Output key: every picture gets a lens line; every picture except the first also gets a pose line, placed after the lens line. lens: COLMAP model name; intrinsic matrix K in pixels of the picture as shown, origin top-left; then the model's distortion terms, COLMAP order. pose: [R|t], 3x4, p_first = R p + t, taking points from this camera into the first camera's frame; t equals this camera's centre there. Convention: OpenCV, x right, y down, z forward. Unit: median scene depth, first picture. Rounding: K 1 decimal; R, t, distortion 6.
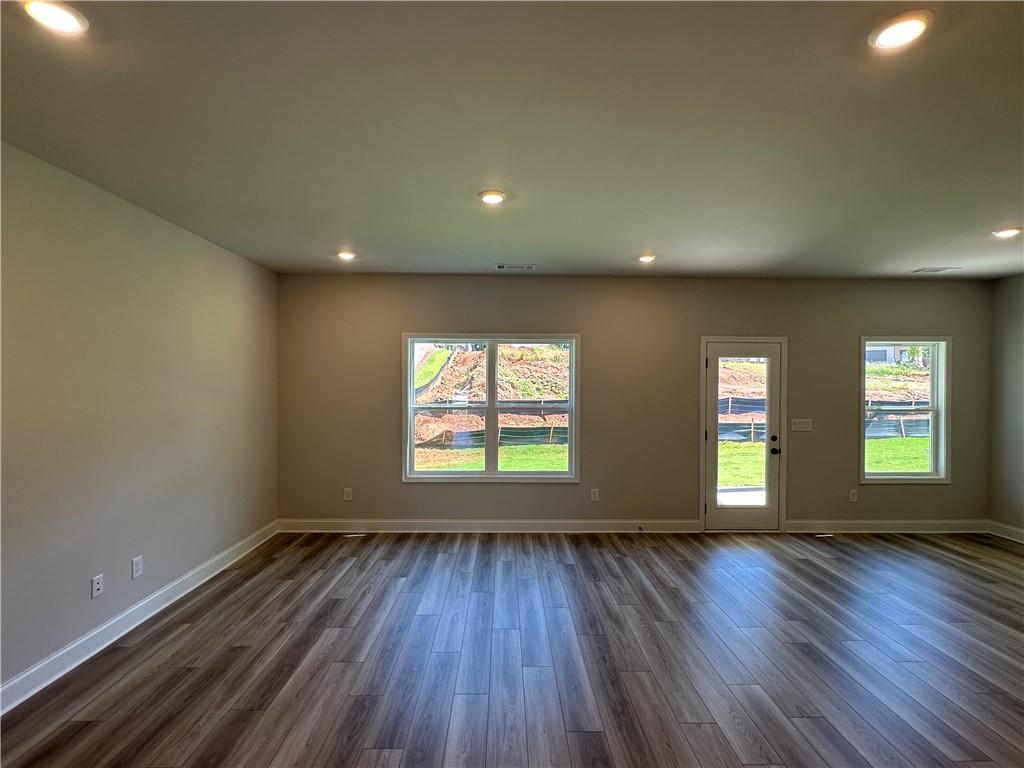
lens RADIAL K [[479.0, 0, 512.0], [0, 479.0, 384.0], [0, 0, 1]] dist [0.000299, 0.000231]
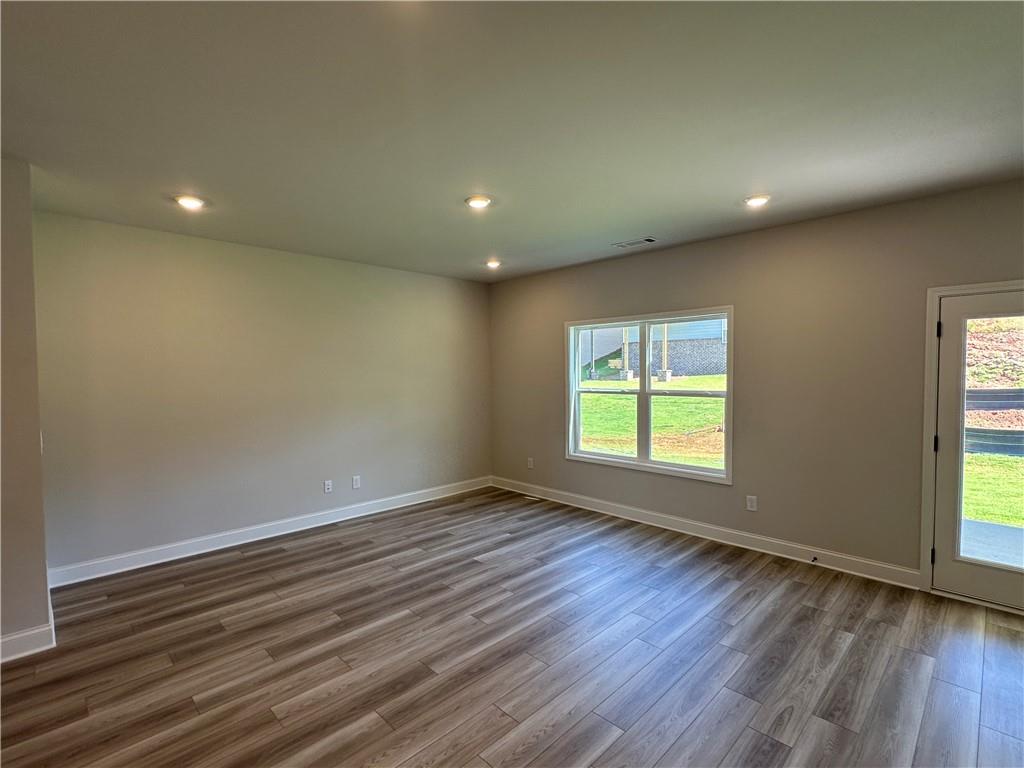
lens RADIAL K [[479.0, 0, 512.0], [0, 479.0, 384.0], [0, 0, 1]] dist [0.000299, 0.000231]
pose [[0.692948, 0.008264, -0.720941, 0.511201], [0.012772, 0.999637, 0.023735, 0.006087], [0.720875, -0.025655, 0.692590, 0.162230]]
